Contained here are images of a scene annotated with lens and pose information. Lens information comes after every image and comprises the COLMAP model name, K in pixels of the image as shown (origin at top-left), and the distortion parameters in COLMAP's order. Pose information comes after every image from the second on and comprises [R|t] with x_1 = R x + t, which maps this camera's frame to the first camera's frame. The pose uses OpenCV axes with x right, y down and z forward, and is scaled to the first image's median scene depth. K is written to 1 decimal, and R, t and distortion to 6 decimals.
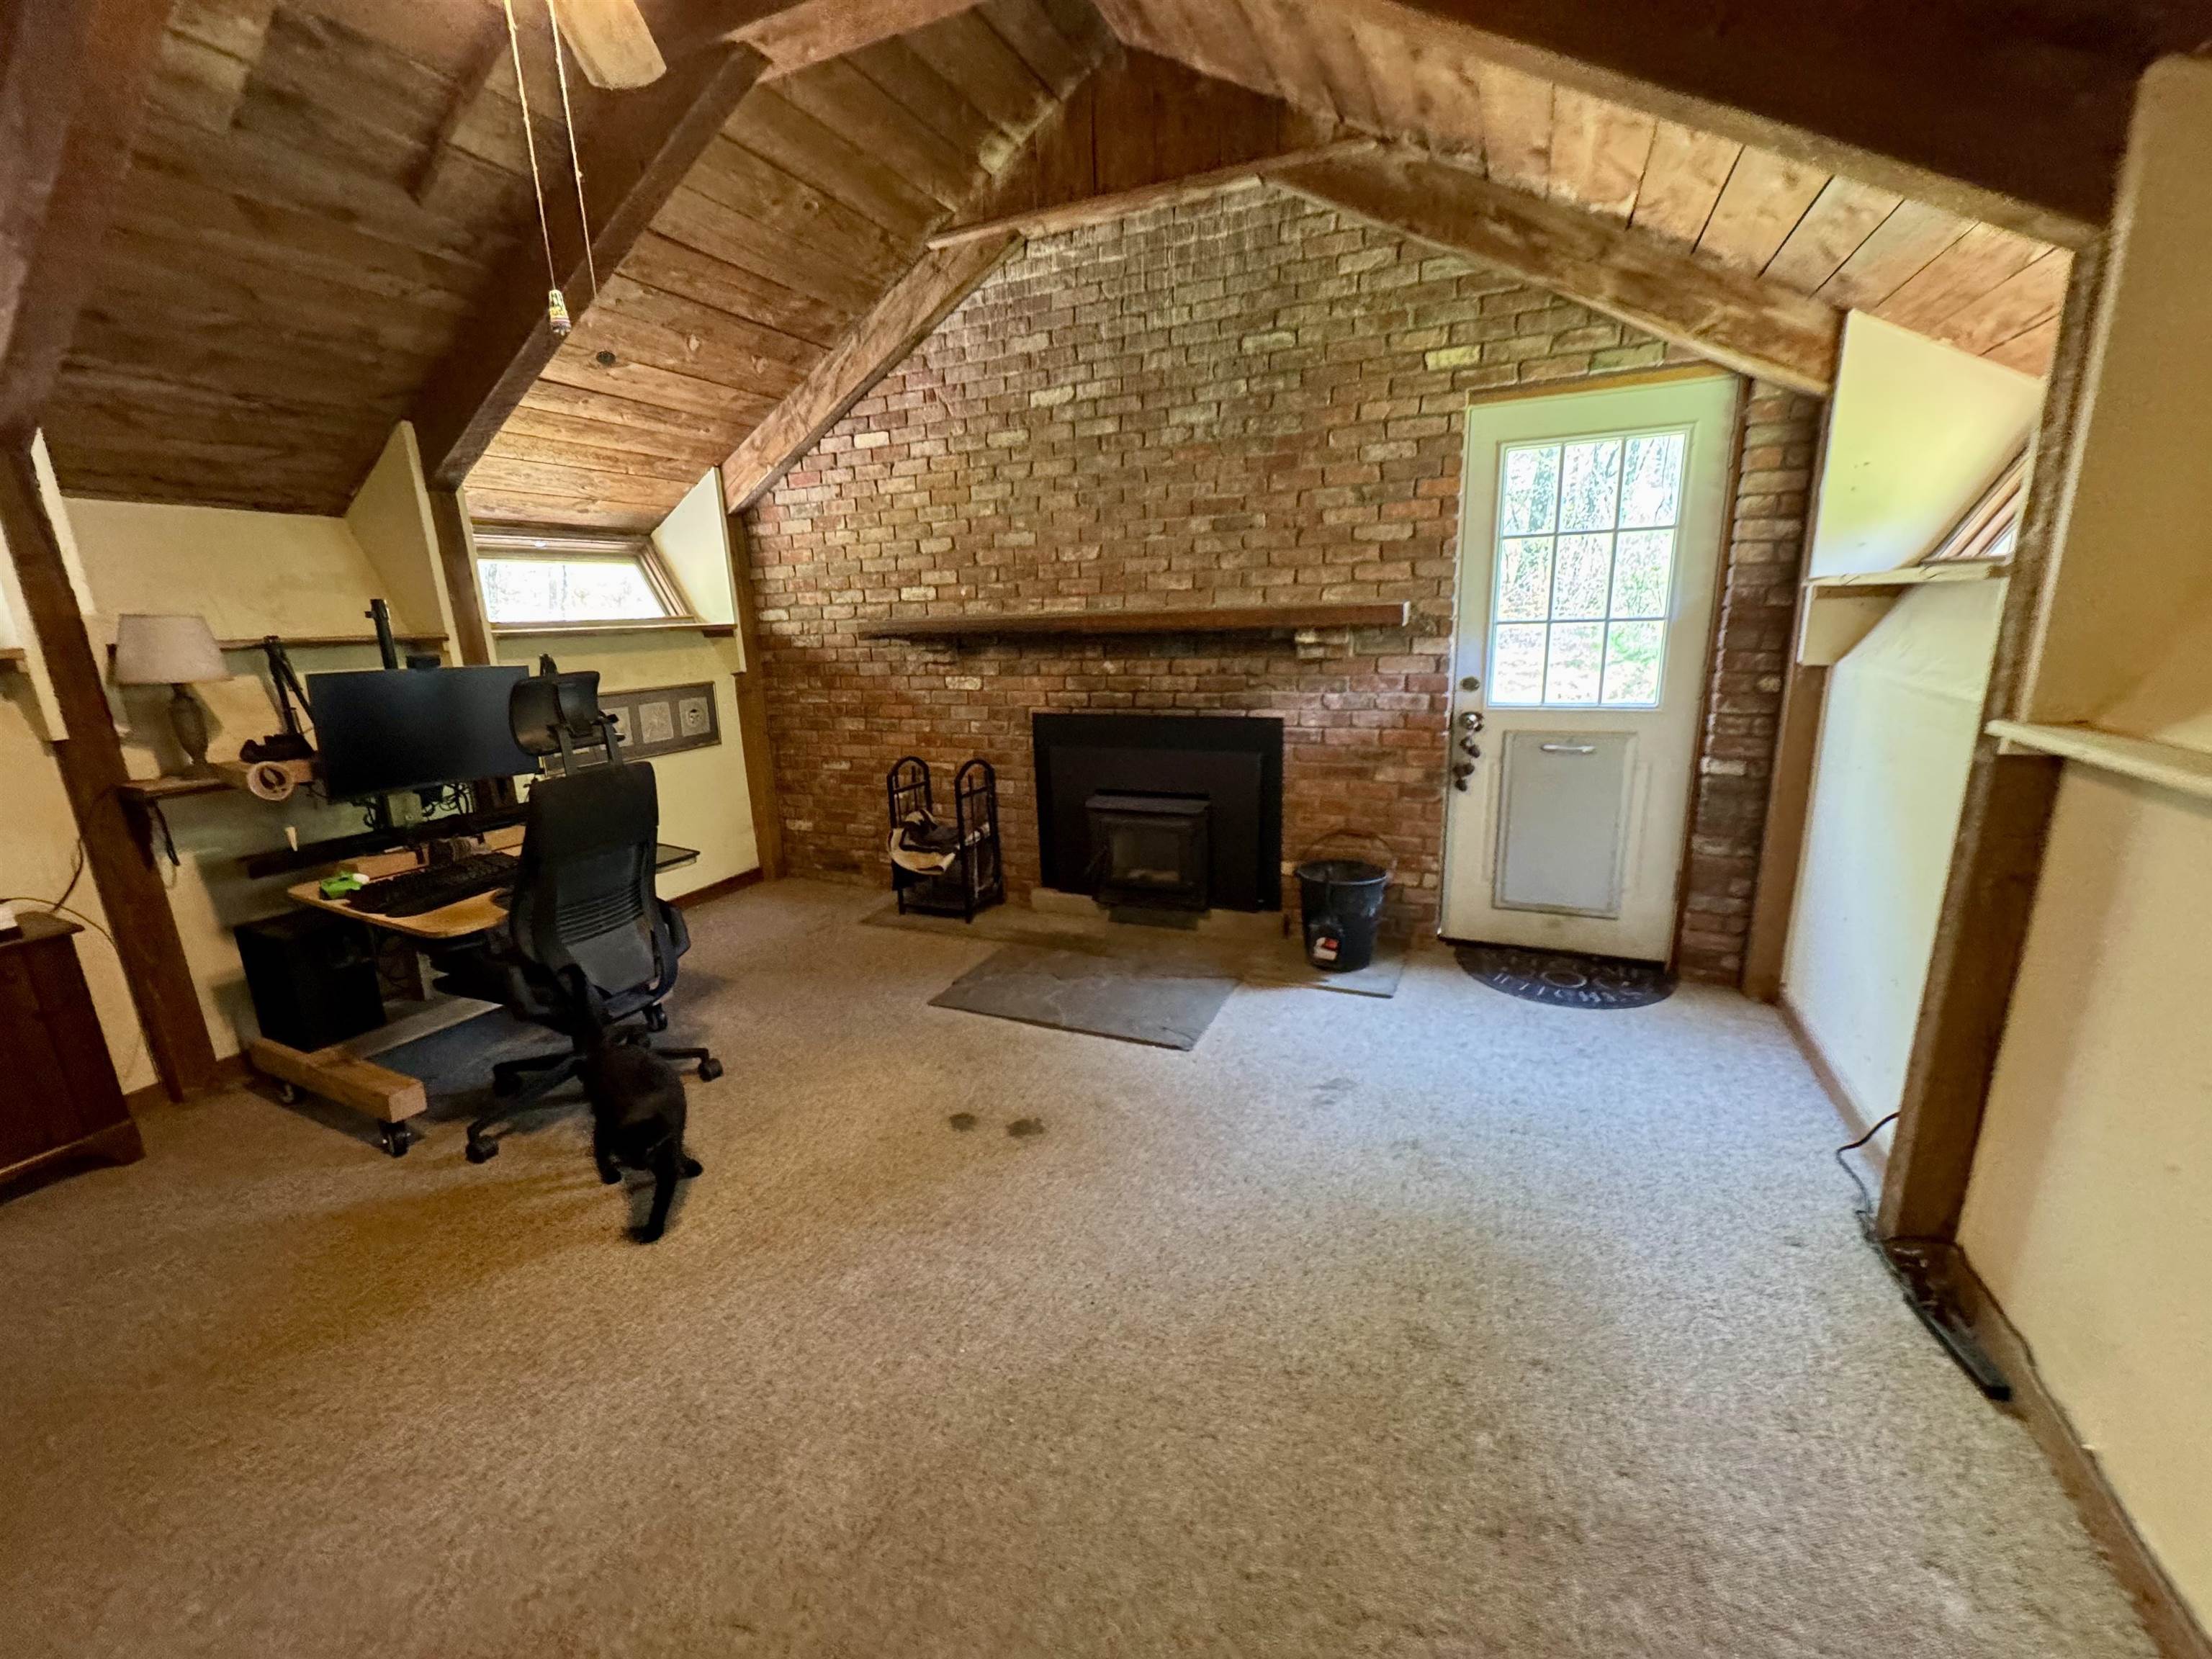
lens RADIAL K [[878.6, 0, 1115.5], [0, 878.6, 834.0], [0, 0, 1]] dist [-0.002967, 0.000477]
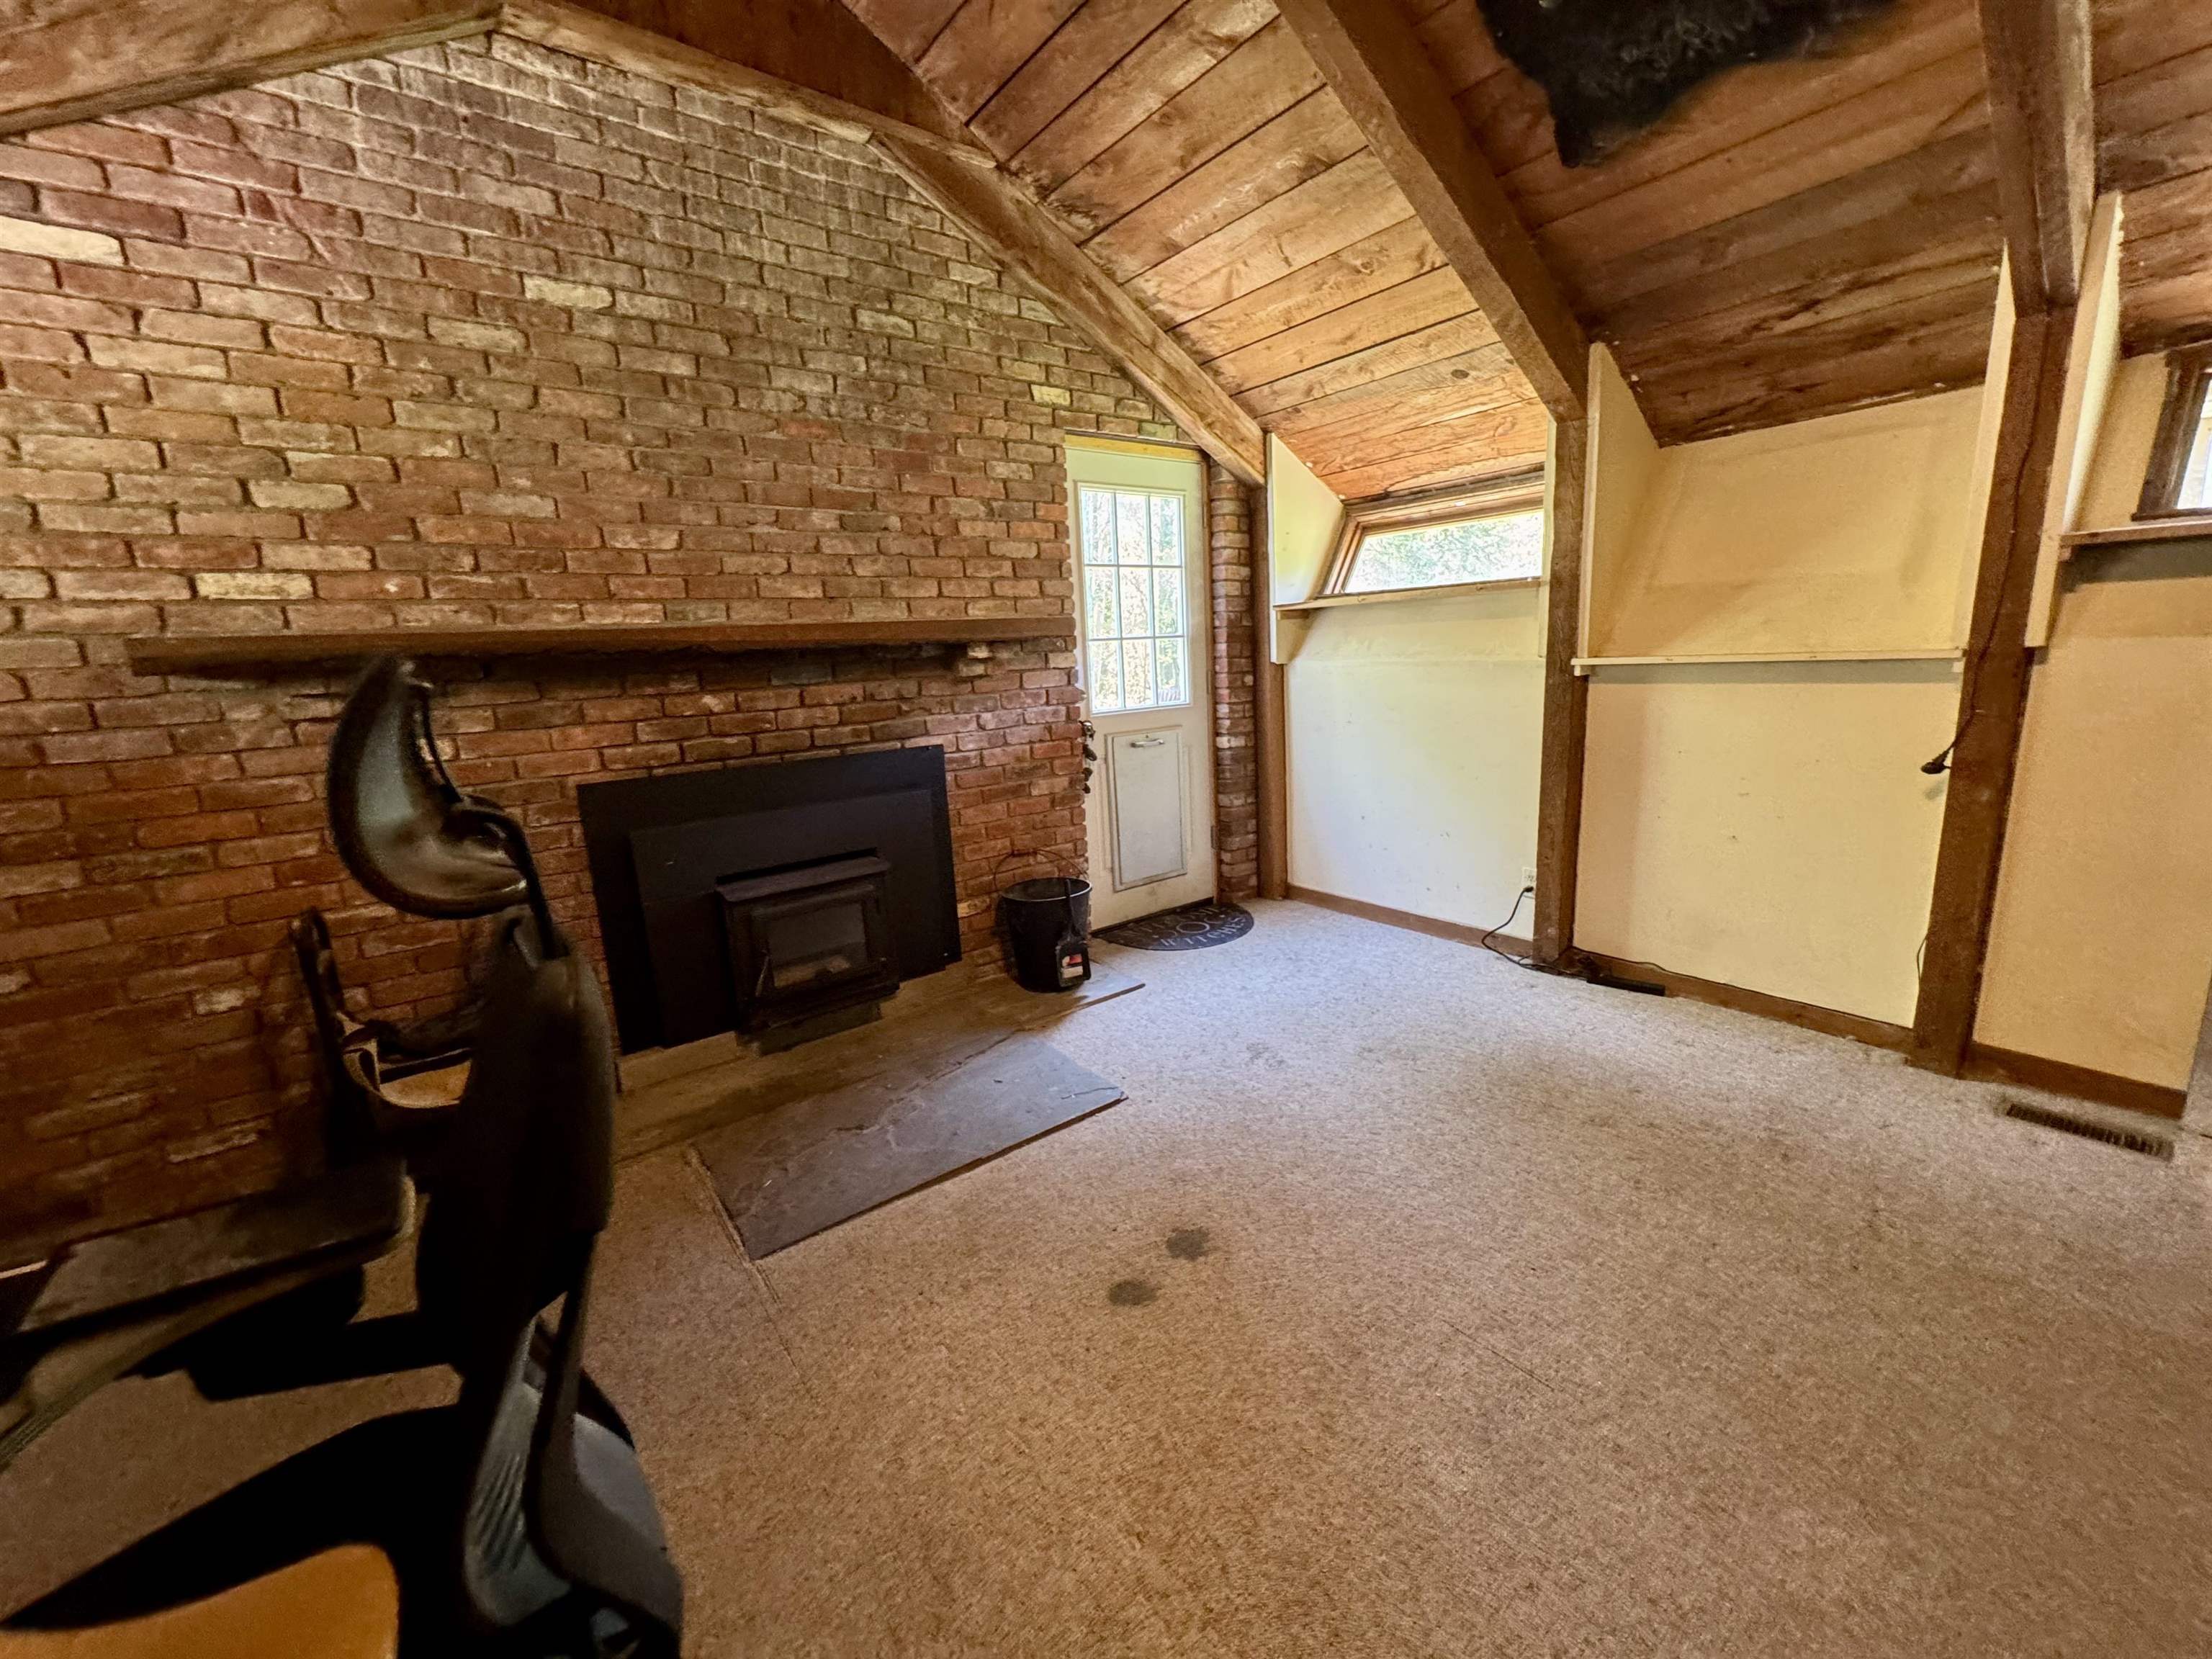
lens RADIAL K [[878.6, 0, 1101.4], [0, 878.6, 833.1], [0, 0, 1]] dist [-0.002967, 0.000477]
pose [[0.475779, -0.168540, 0.863266, -0.539731], [0.247161, 0.967541, 0.052678, -0.053153], [-0.844124, 0.188303, 0.501992, 0.441970]]
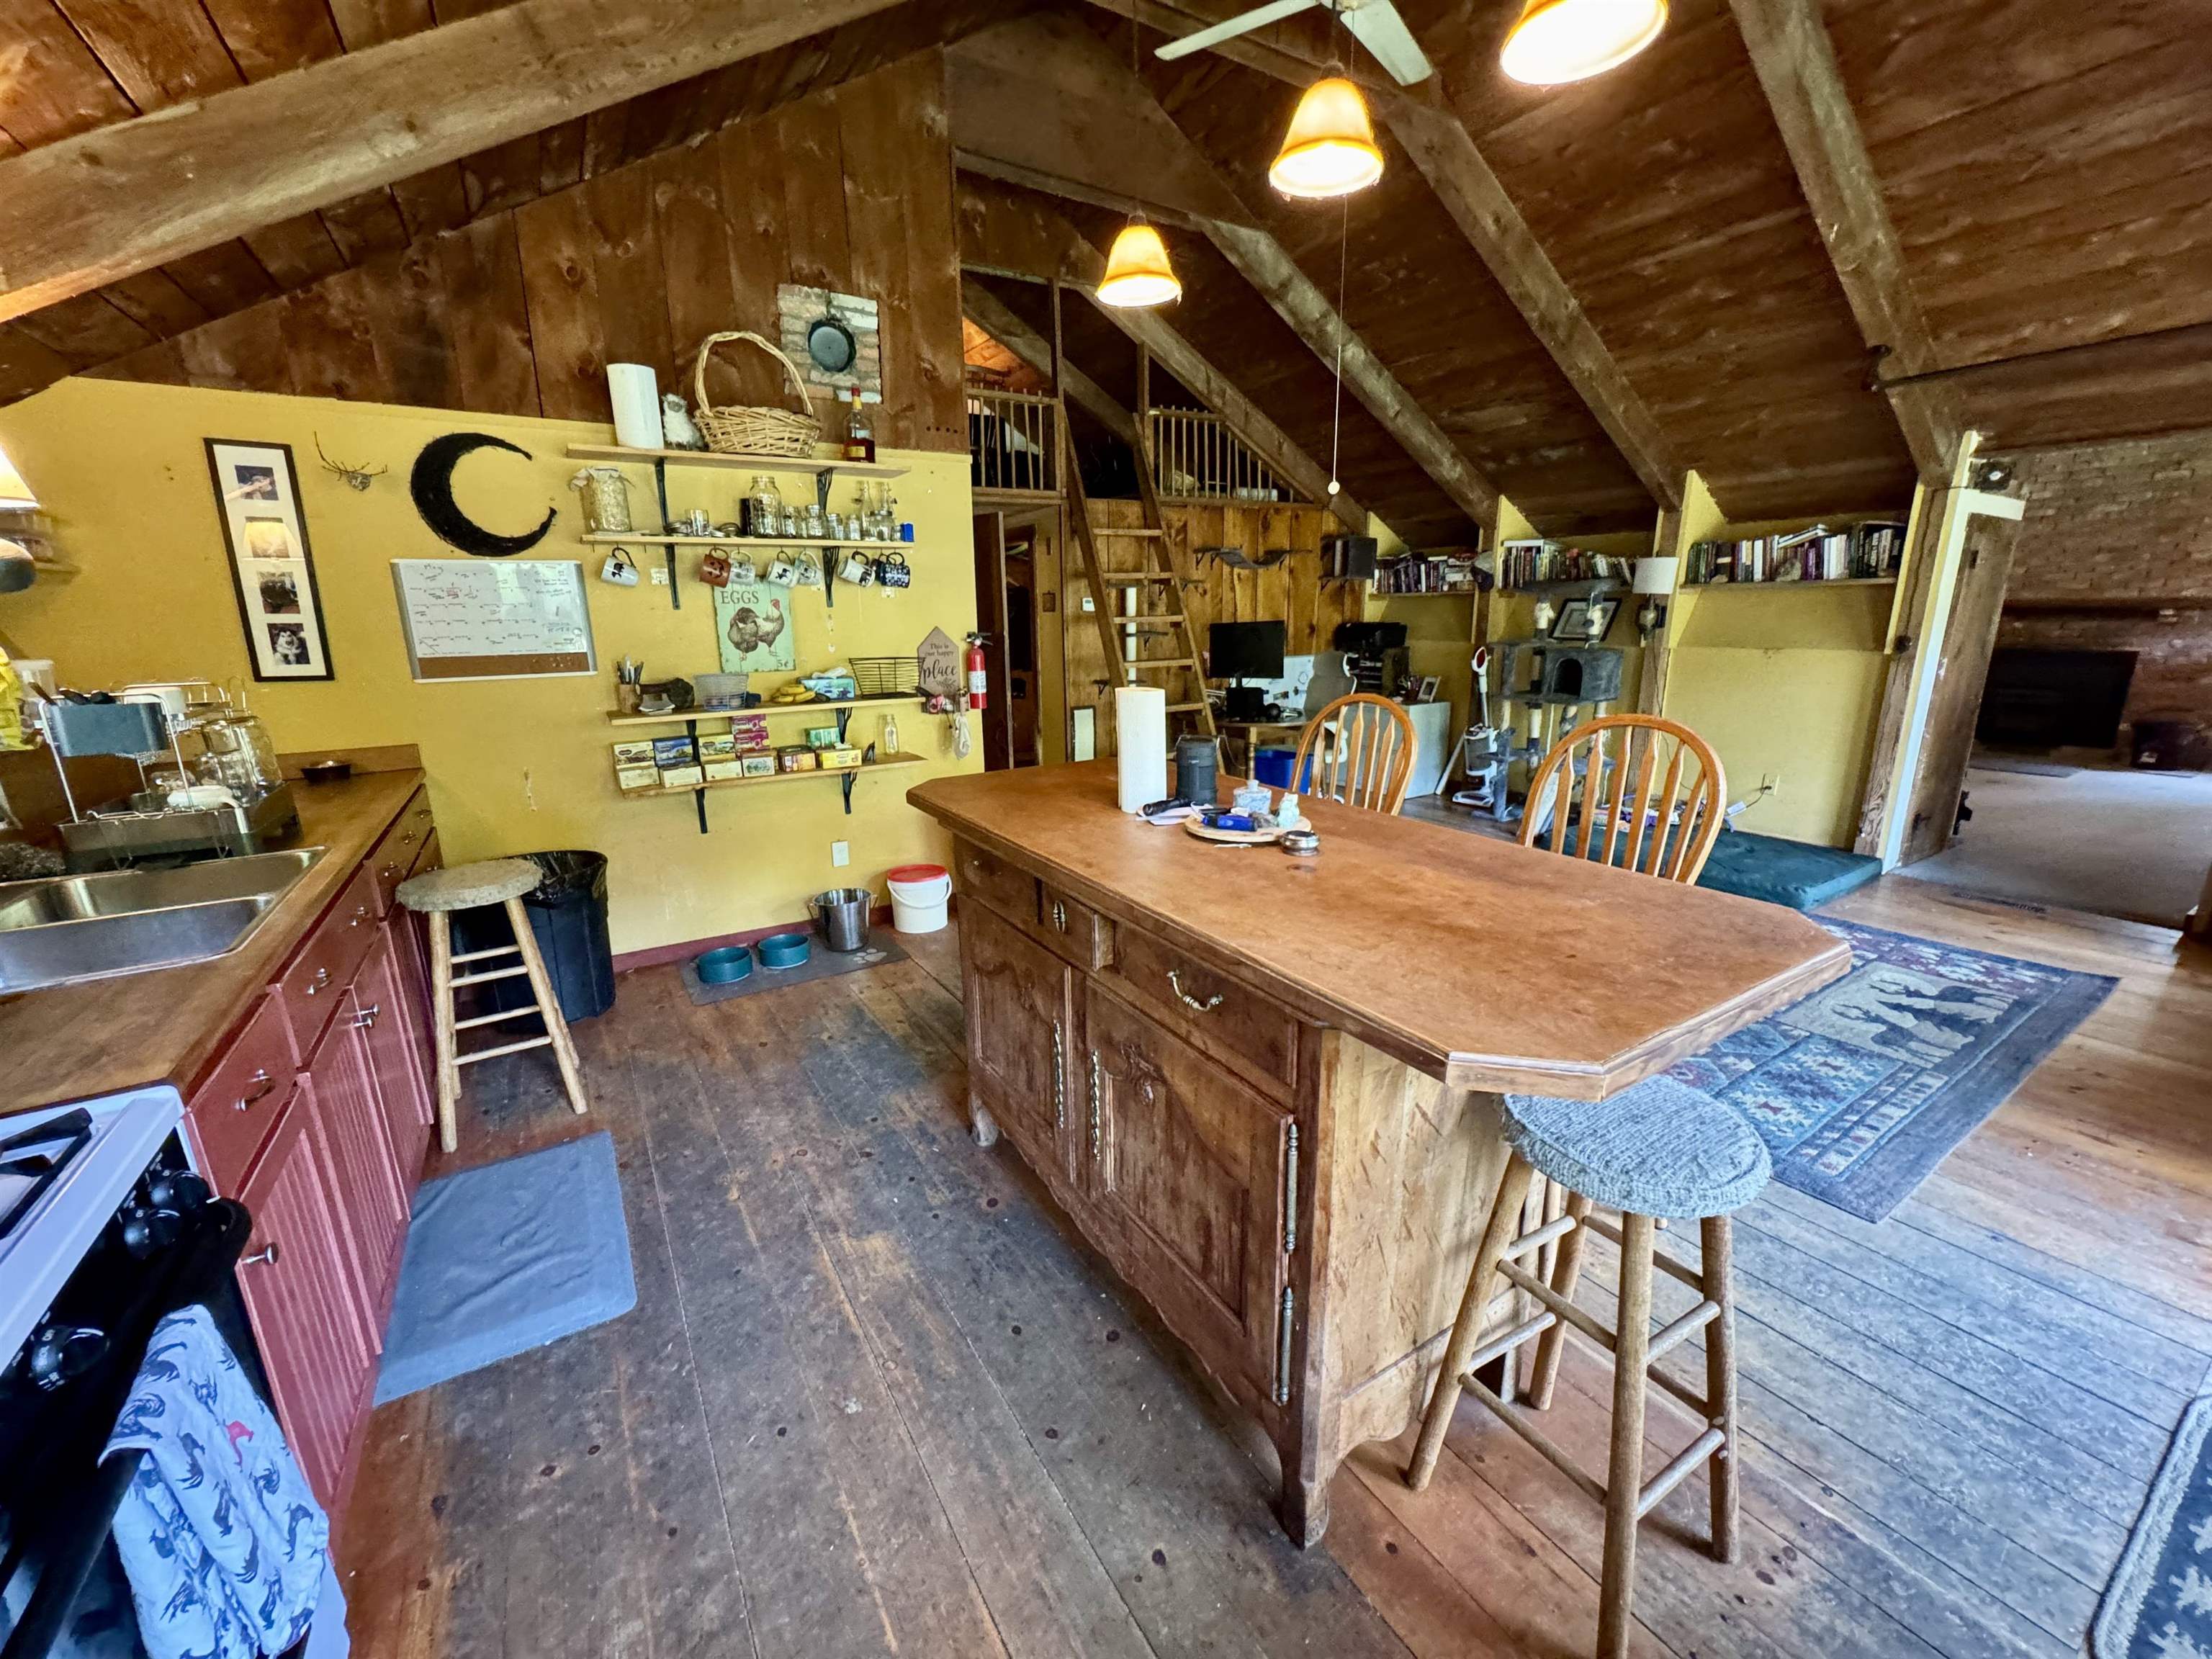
lens RADIAL K [[878.6, 0, 1105.6], [0, 878.6, 829.9], [0, 0, 1]] dist [-0.002967, 0.000477]
pose [[0.833485, 0.156611, -0.529882, -0.698891], [-0.148007, 0.987226, 0.058973, 0.537218], [0.532350, 0.029273, 0.846018, -2.087413]]
